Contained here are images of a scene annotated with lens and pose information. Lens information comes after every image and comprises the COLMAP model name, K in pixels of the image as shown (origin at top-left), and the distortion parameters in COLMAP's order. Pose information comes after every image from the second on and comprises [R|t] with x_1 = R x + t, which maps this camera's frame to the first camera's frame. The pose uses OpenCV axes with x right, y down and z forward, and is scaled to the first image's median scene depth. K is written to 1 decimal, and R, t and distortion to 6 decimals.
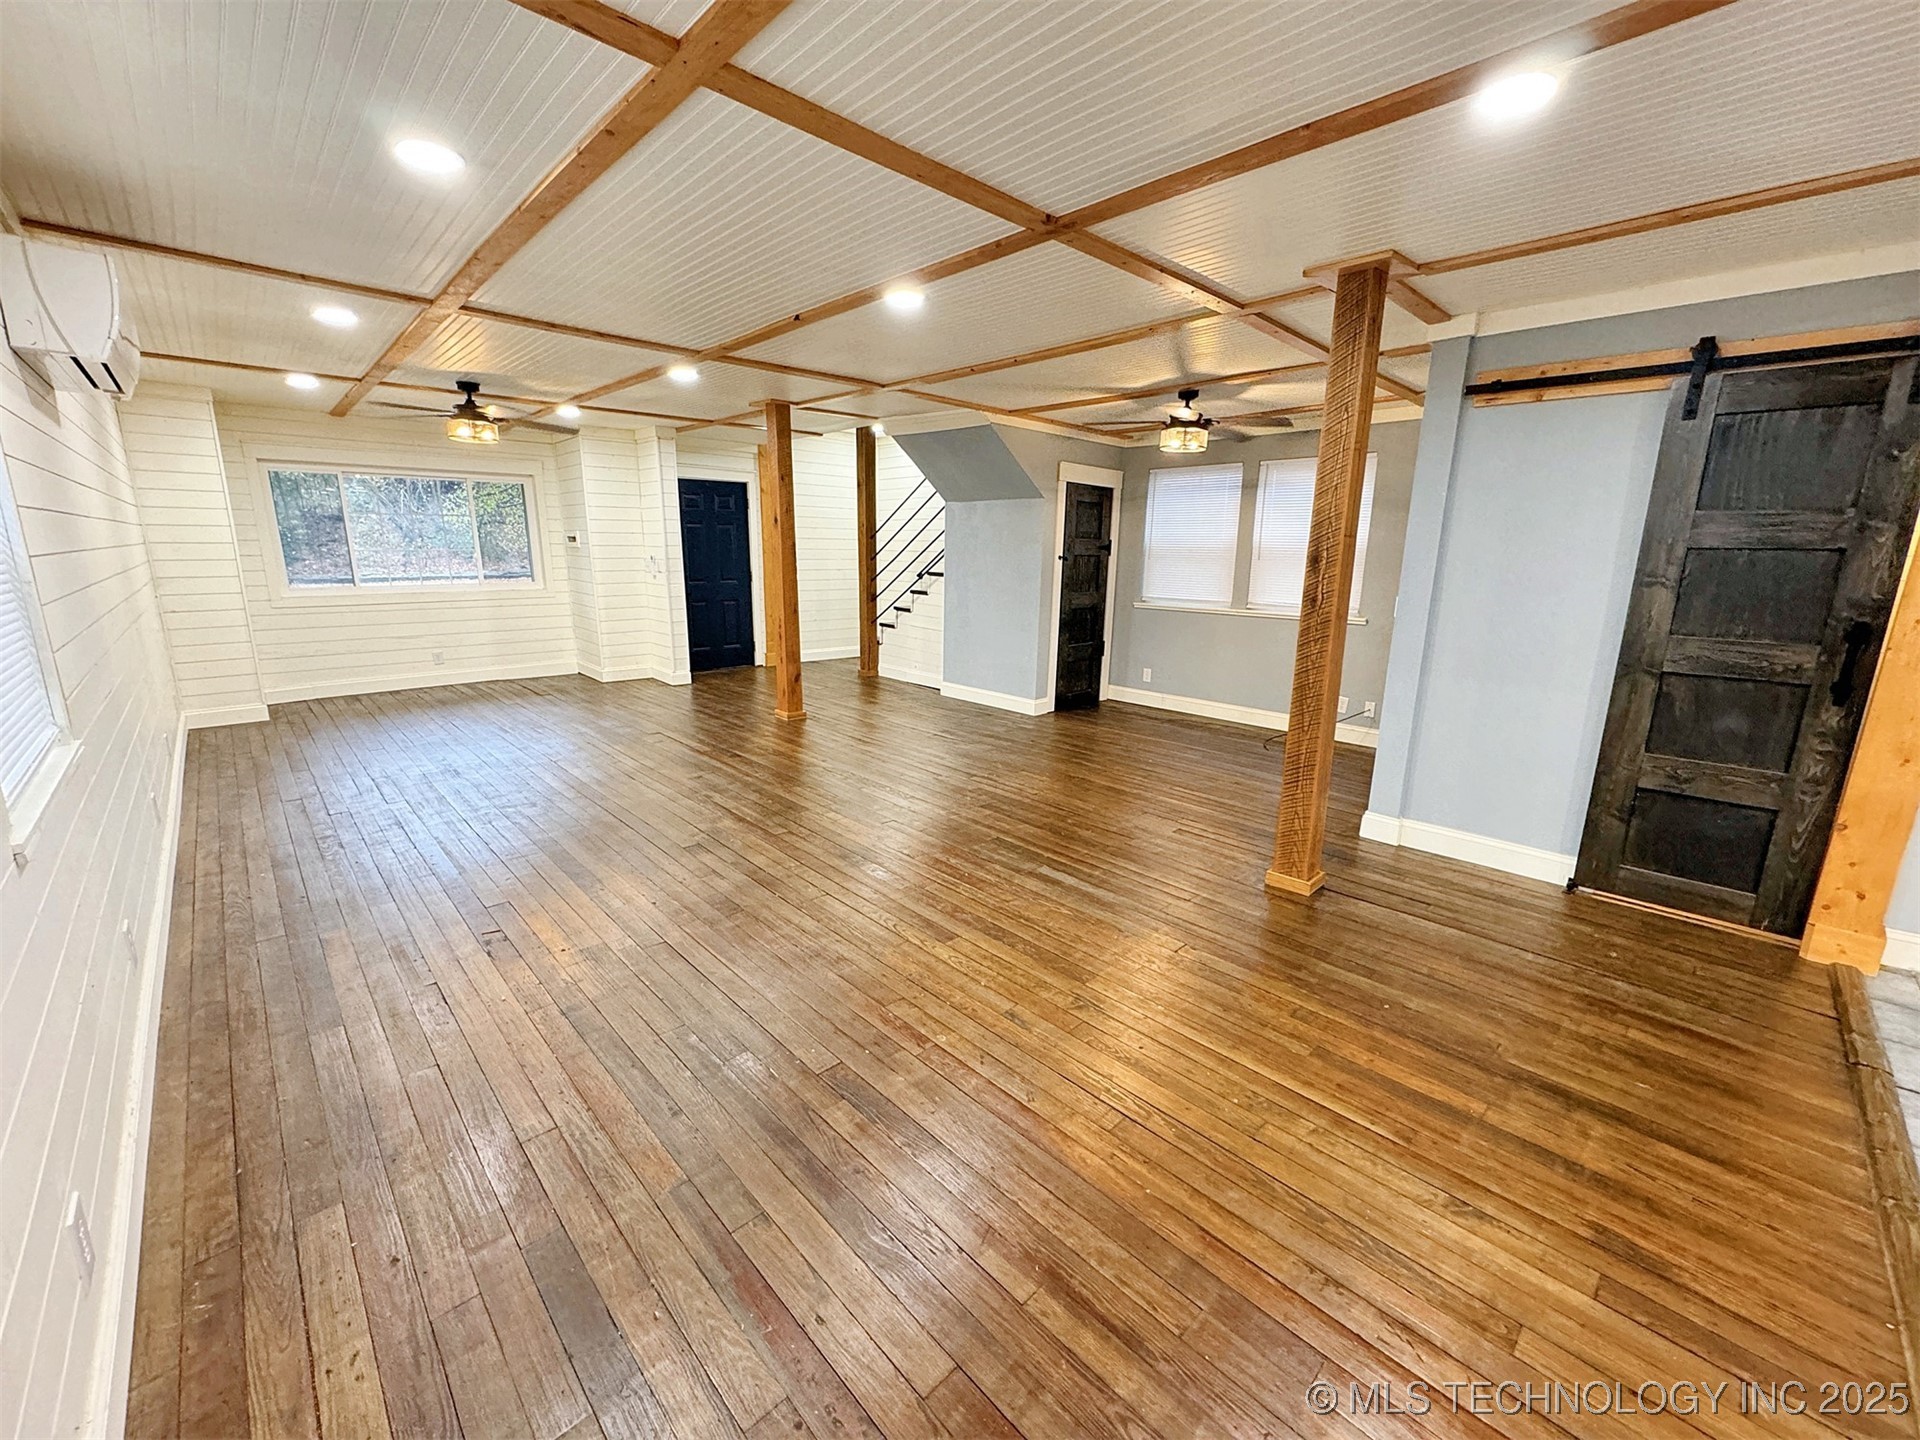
lens RADIAL K [[762.5, 0, 960.9], [0, 762.5, 715.2], [0, 0, 1]] dist [-0.002808, 0.000515]
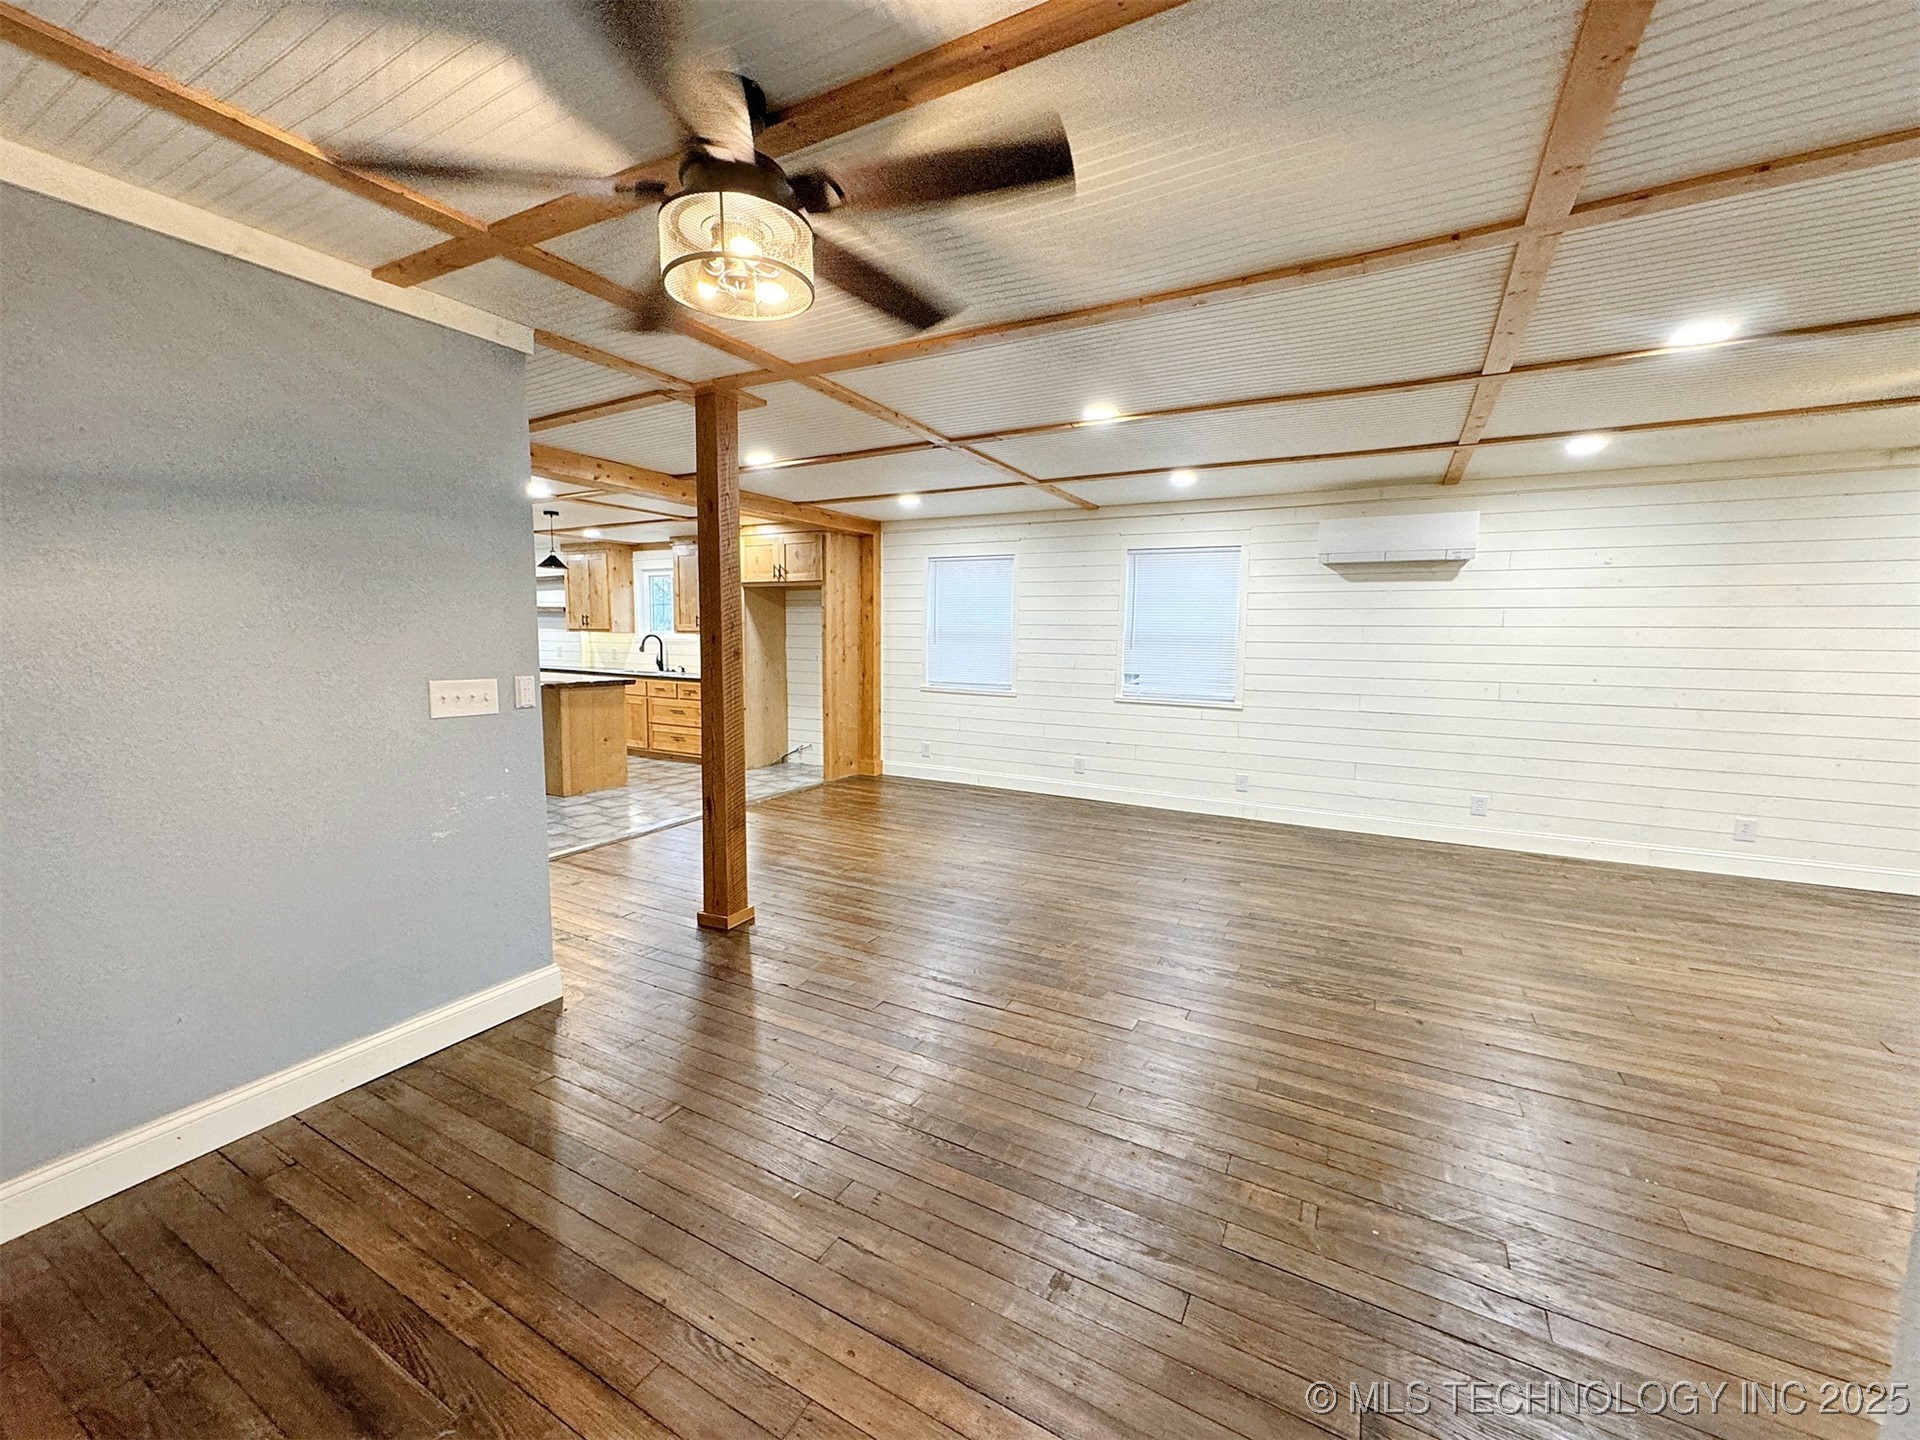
lens RADIAL K [[762.5, 0, 960.9], [0, 762.5, 715.2], [0, 0, 1]] dist [-0.002808, 0.000515]
pose [[-0.956155, 0.004907, -0.292820, 0.213194], [-0.087959, 0.948886, 0.303115, -0.207778], [0.279340, 0.315581, -0.906850, 0.978247]]
